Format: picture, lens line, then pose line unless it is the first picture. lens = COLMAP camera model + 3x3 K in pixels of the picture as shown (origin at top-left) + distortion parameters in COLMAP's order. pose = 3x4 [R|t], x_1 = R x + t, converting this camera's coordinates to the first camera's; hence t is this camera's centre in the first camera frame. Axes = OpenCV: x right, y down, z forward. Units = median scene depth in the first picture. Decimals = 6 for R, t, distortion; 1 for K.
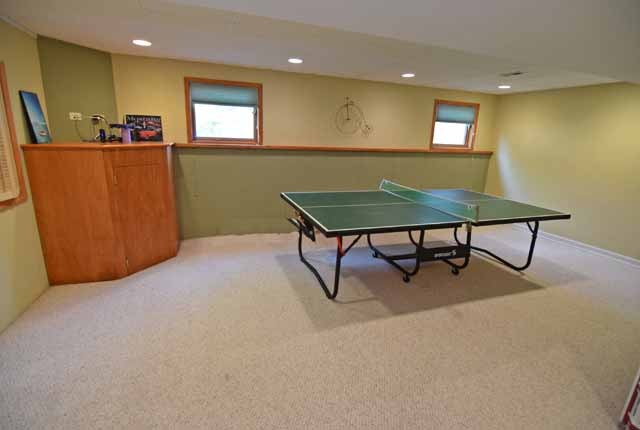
lens RADIAL K [[312.4, 0, 321.3], [0, 312.4, 214.7], [0, 0, 1]] dist [-0.010362, -0.000804]
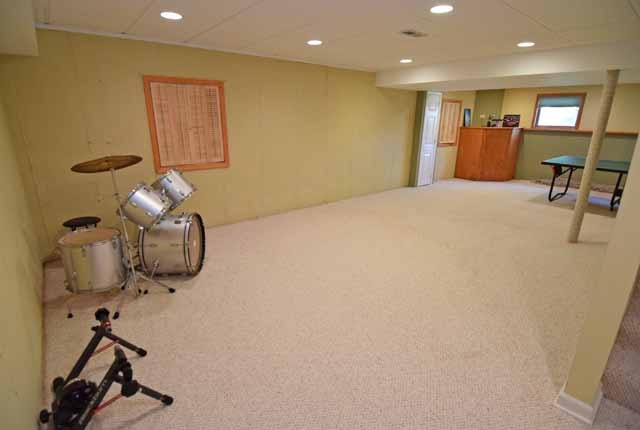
lens RADIAL K [[327.8, 0, 320.9], [0, 327.8, 216.6], [0, 0, 1]] dist [0.001628, -0.000025]
pose [[0.320510, 0.250641, -0.913484, 1.222831], [-0.239104, 0.954537, 0.178012, 0.258712], [0.916571, 0.161363, 0.365868, -0.905507]]
